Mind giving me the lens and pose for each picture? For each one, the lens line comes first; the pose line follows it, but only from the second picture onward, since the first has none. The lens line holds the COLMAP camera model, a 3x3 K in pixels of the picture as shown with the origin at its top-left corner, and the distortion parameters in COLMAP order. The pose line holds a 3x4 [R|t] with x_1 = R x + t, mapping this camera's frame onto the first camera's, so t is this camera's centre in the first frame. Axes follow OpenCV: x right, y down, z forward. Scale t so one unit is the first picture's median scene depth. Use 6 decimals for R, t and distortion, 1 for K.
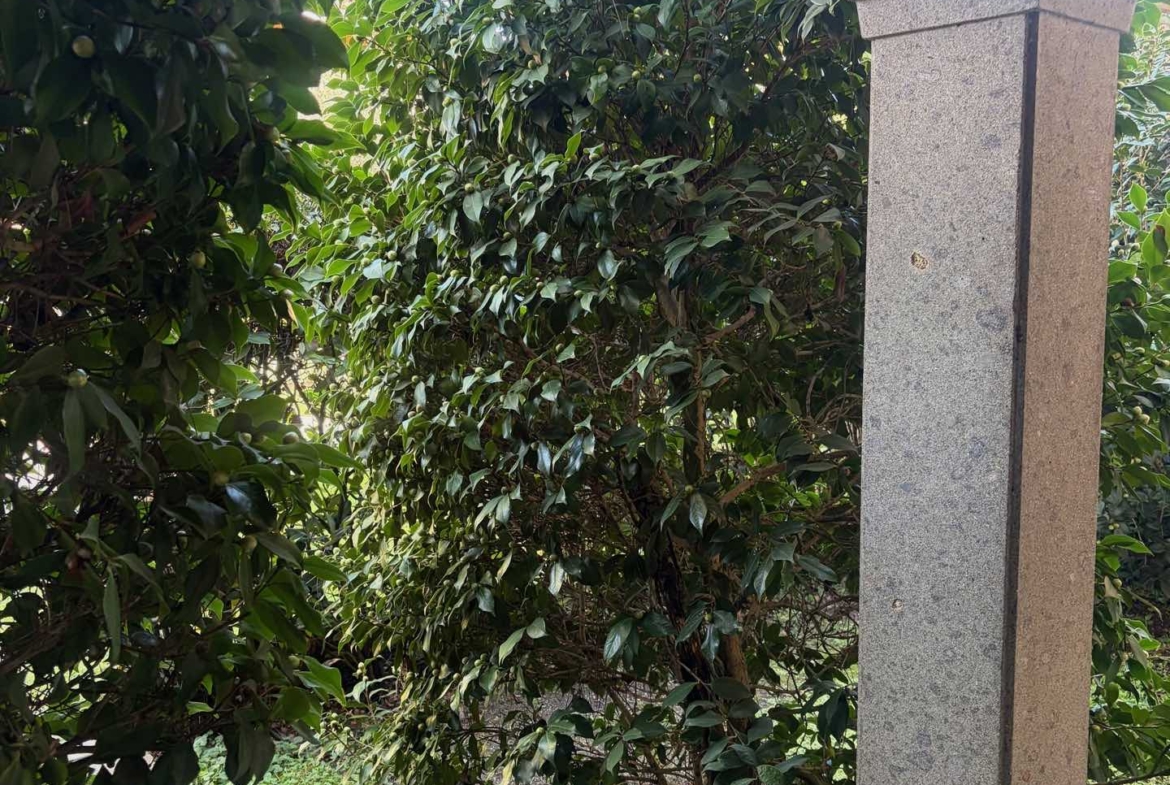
lens RADIAL K [[1162.9, 0, 585.0], [0, 1162.9, 392.5], [0, 0, 1]] dist [0.050697, -0.051316]
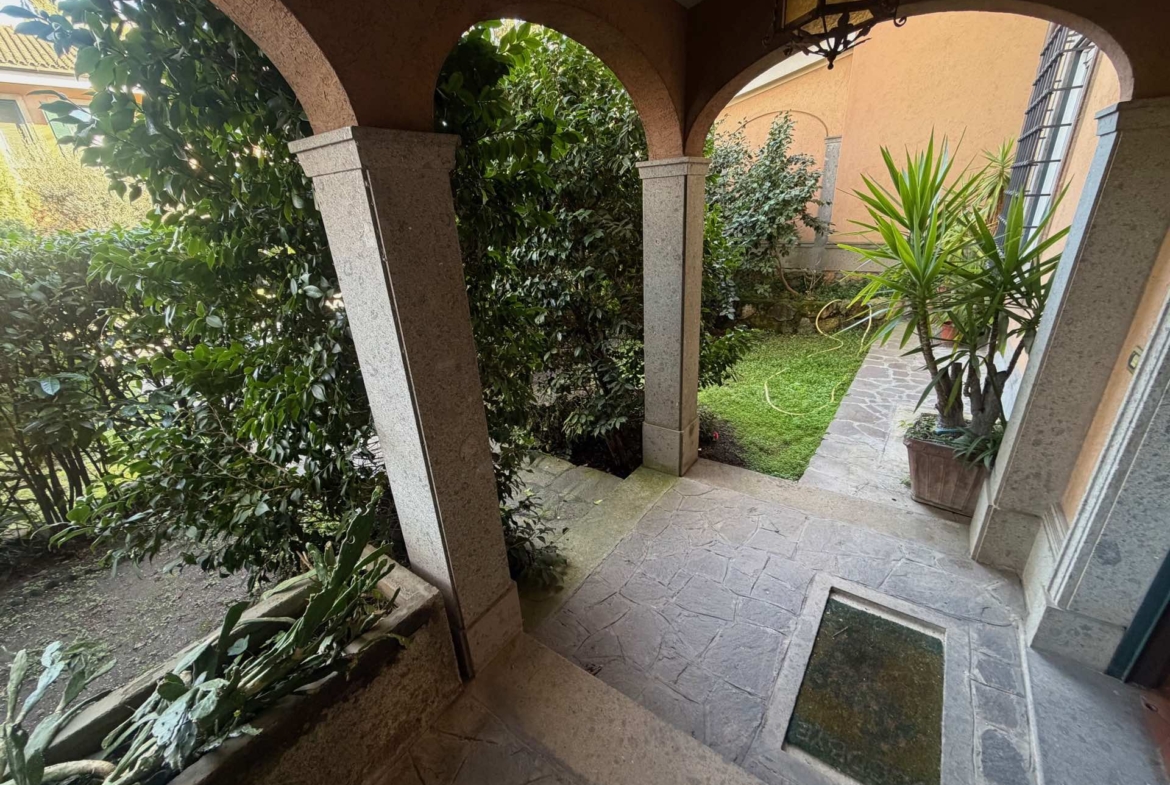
lens RADIAL K [[466.0, 0, 585.0], [0, 466.0, 392.5], [0, 0, 1]] dist [-0.003592, -0.000095]
pose [[0.974225, -0.129179, 0.184927, -0.245355], [0.074462, 0.958001, 0.276929, -0.067947], [-0.212933, -0.256021, 0.942928, -0.428644]]
